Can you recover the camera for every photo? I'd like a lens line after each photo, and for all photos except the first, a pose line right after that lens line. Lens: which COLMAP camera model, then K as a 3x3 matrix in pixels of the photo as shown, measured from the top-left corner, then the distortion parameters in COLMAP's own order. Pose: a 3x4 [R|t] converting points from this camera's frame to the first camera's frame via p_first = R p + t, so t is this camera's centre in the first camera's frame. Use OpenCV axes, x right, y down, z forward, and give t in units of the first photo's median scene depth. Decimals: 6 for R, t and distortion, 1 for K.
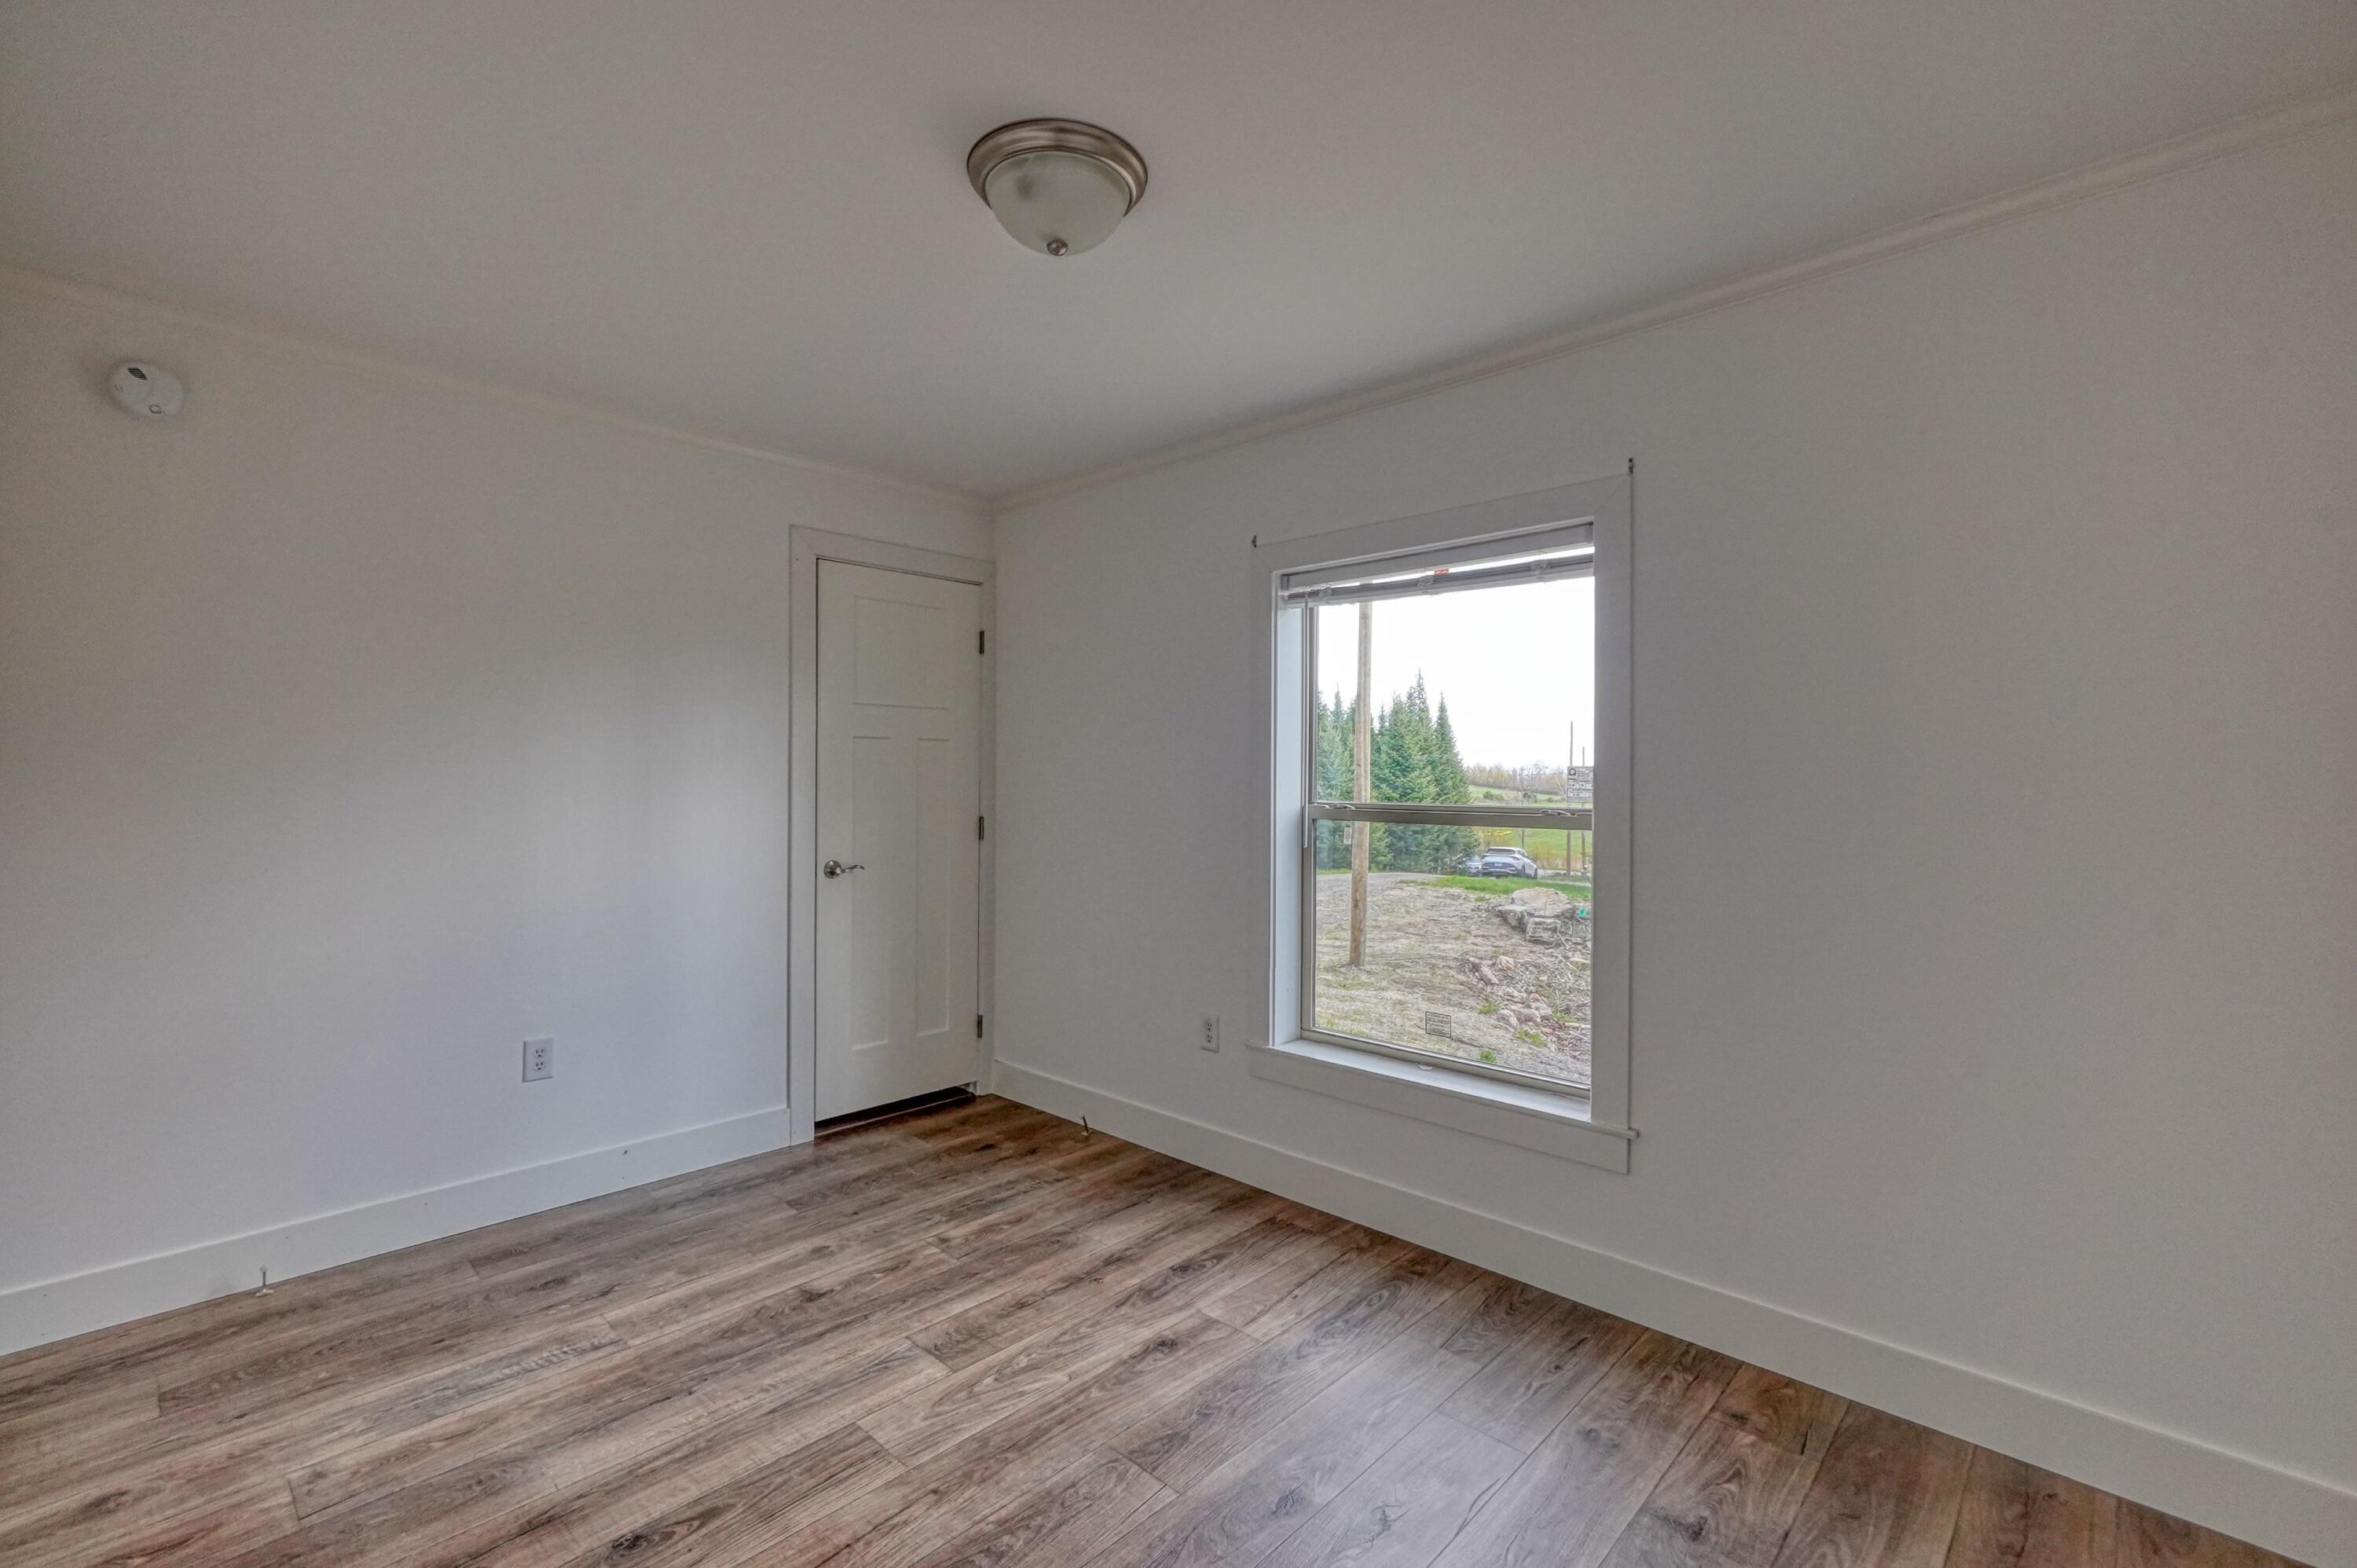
lens RADIAL K [[1020.8, 0, 1160.7], [0, 1020.8, 762.6], [0, 0, 1]] dist [-0.002998, 0.003541]
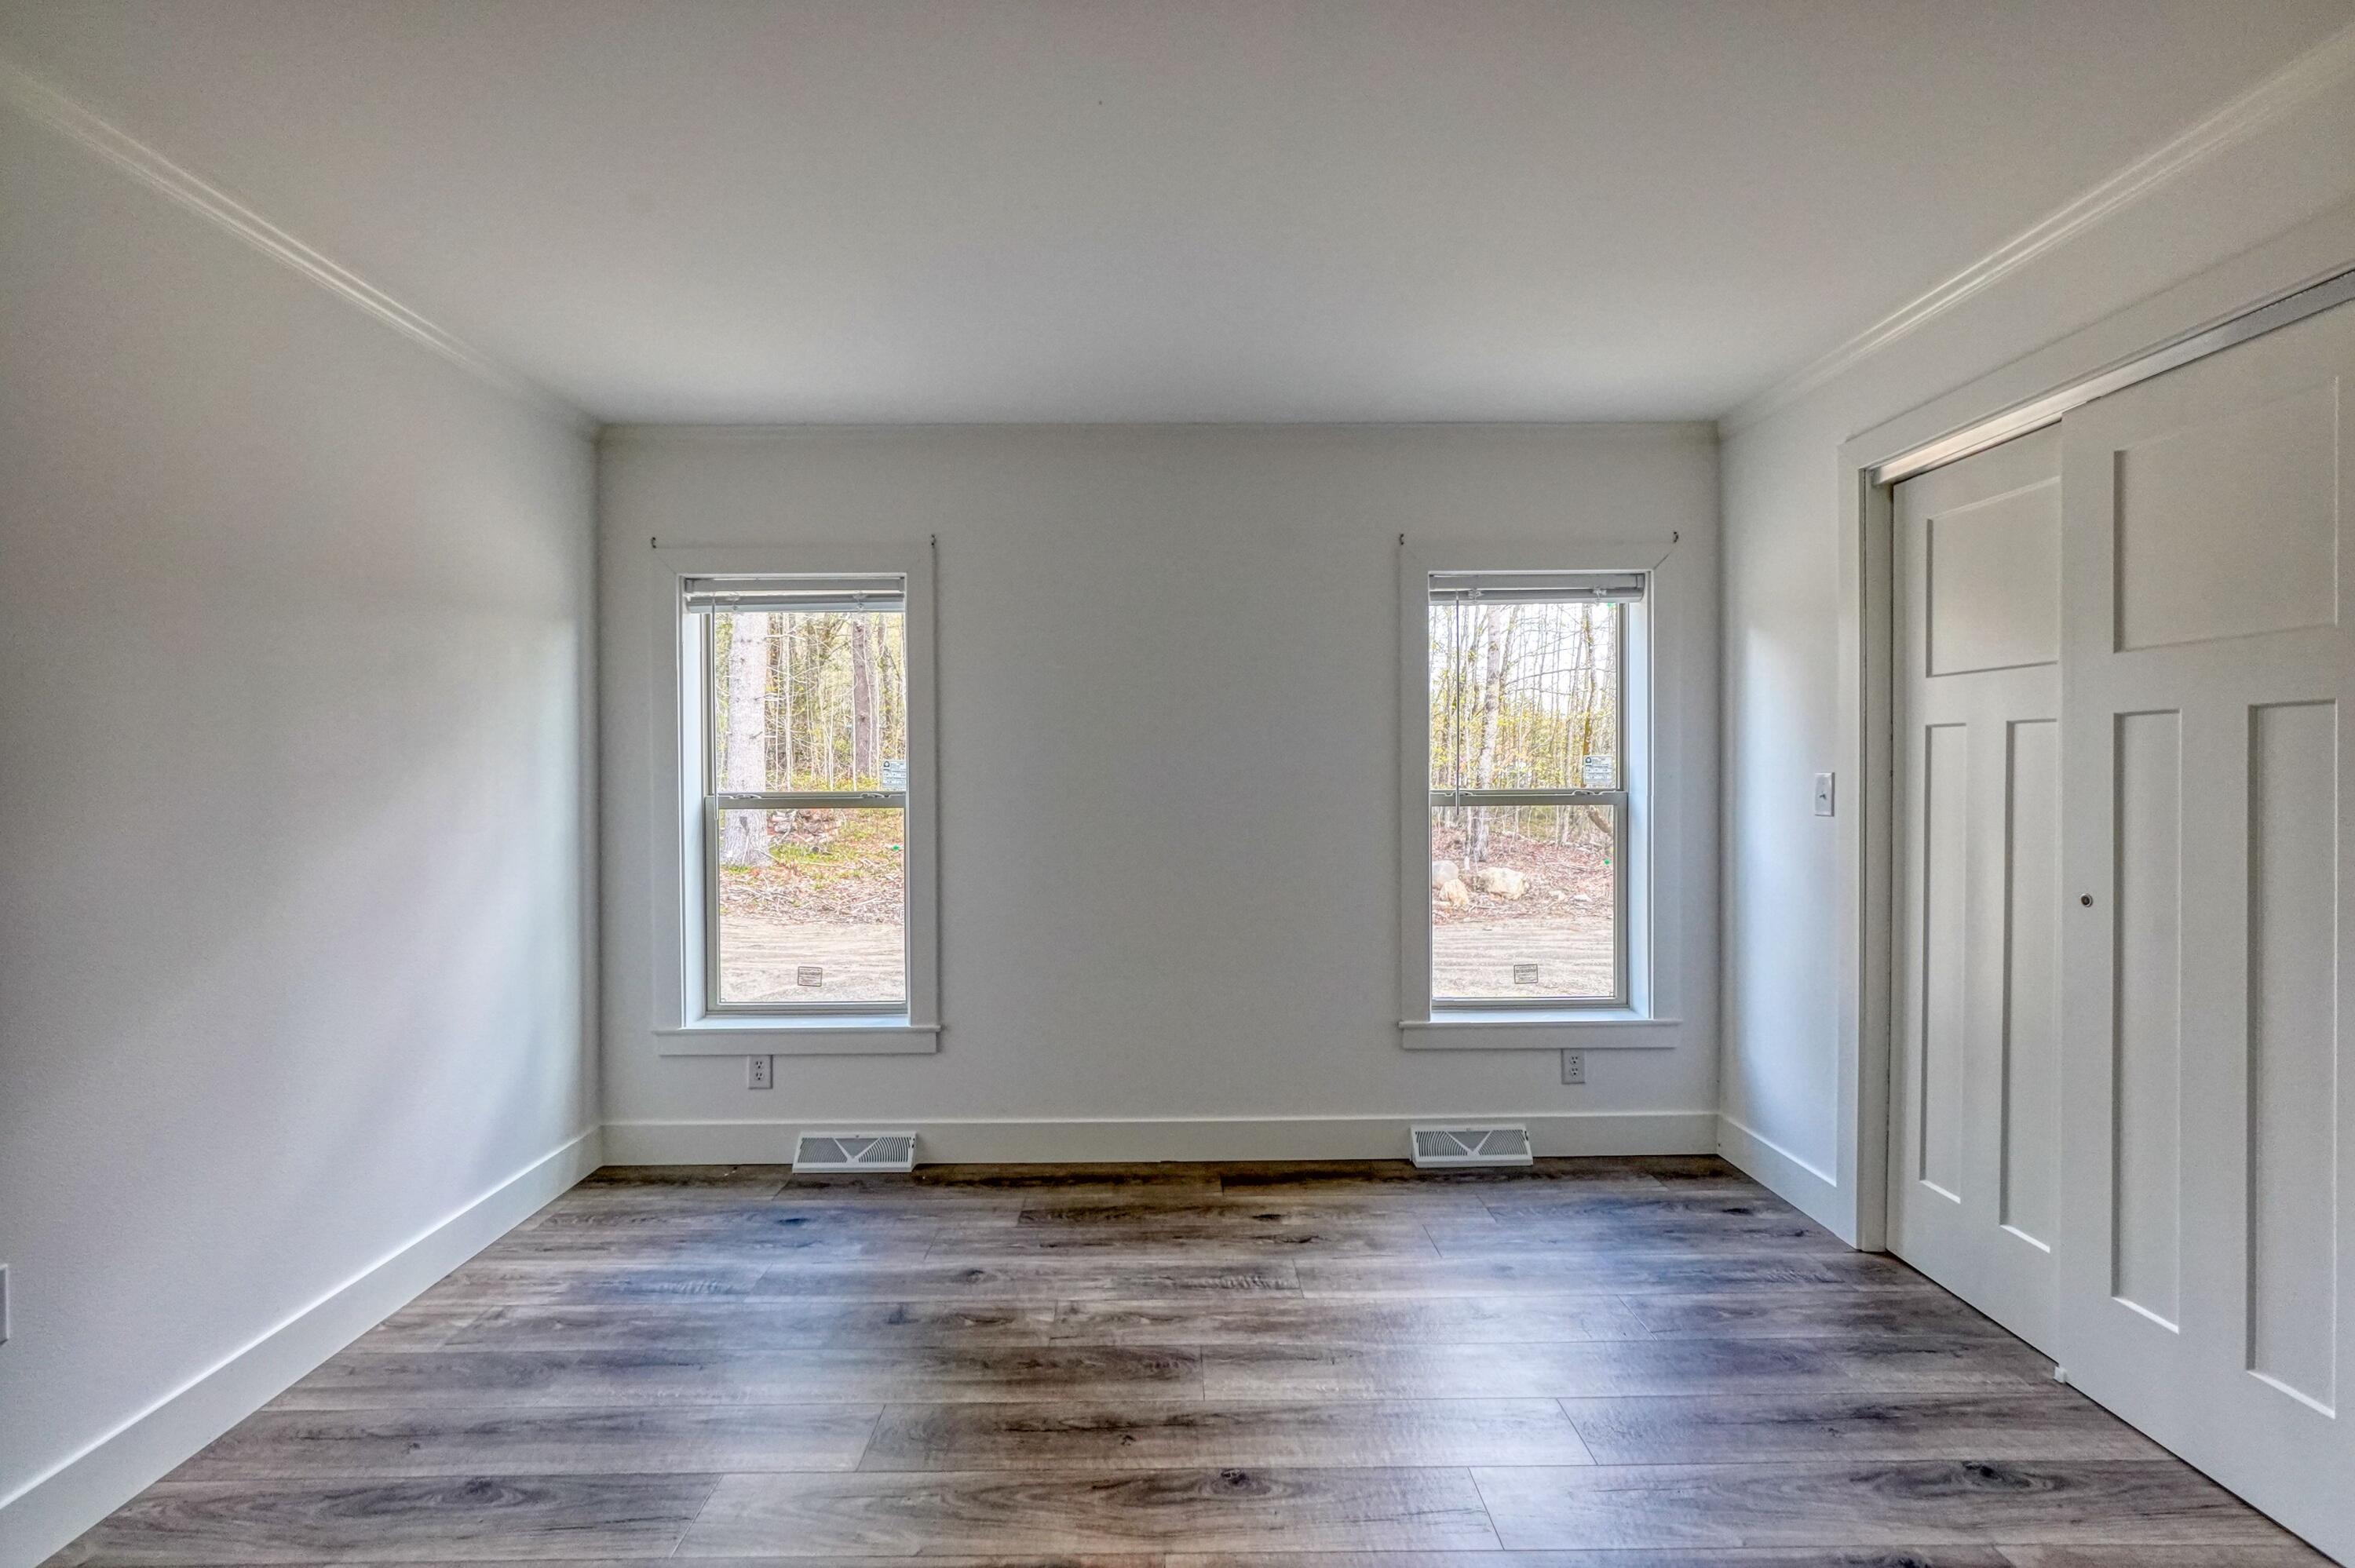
lens RADIAL K [[1019.9, 0, 1181.8], [0, 1019.9, 774.8], [0, 0, 1]] dist [-0.002998, 0.003541]
pose [[0.701009, -0.008379, -0.713103, 0.730087], [0.024128, 0.999637, 0.011973, 0.016091], [0.712744, -0.025599, 0.700957, 0.744838]]
